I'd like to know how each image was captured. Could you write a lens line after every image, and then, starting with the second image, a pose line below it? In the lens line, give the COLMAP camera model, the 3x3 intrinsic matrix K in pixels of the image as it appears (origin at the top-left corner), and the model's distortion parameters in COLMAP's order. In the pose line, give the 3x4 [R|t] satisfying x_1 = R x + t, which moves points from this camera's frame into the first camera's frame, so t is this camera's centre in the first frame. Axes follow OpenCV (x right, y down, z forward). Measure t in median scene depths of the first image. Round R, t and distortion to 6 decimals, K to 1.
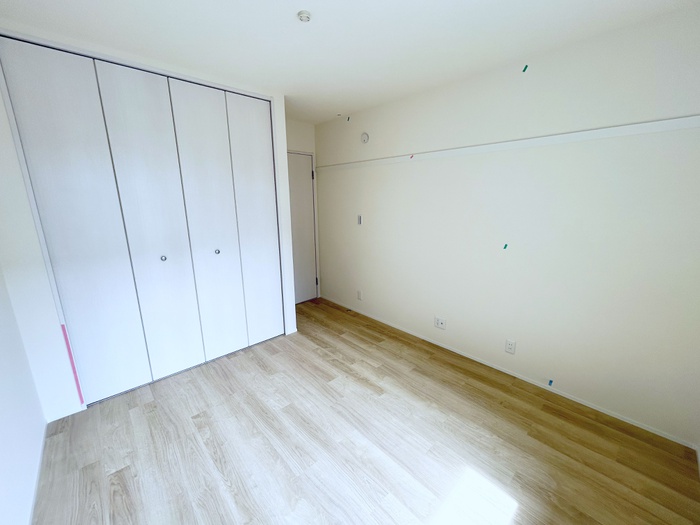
lens RADIAL K [[282.8, 0, 353.9], [0, 282.8, 263.5], [0, 0, 1]] dist [-0.002089, 0.000951]
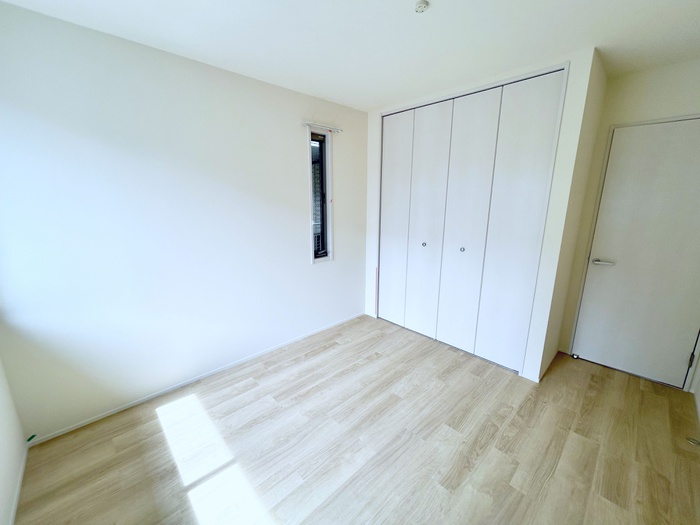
lens RADIAL K [[282.8, 0, 348.4], [0, 282.8, 262.9], [0, 0, 1]] dist [-0.002089, 0.000951]
pose [[0.000766, 0.225875, -0.974156, 0.628511], [-0.228111, 0.948512, 0.219750, -0.145399], [0.973635, 0.222048, 0.052251, 0.605271]]
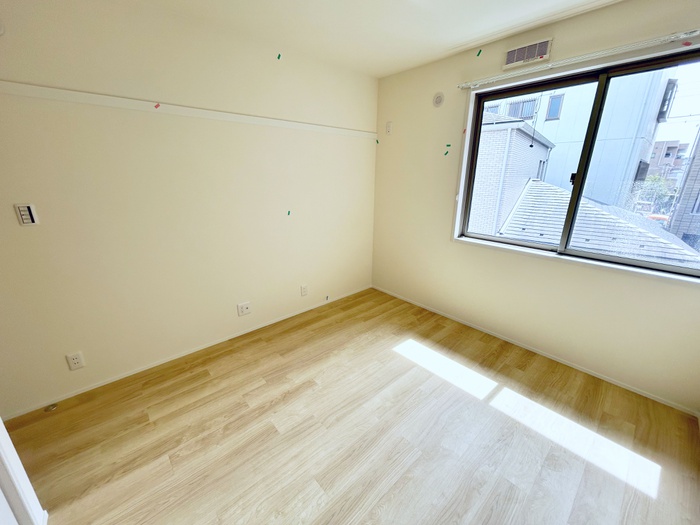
lens RADIAL K [[282.8, 0, 349.7], [0, 282.8, 261.9], [0, 0, 1]] dist [-0.002089, 0.000951]
pose [[0.021124, -0.292369, 0.956072, -0.666845], [0.219252, 0.934362, 0.280886, -0.148051], [-0.975440, 0.203687, 0.083840, 0.711460]]
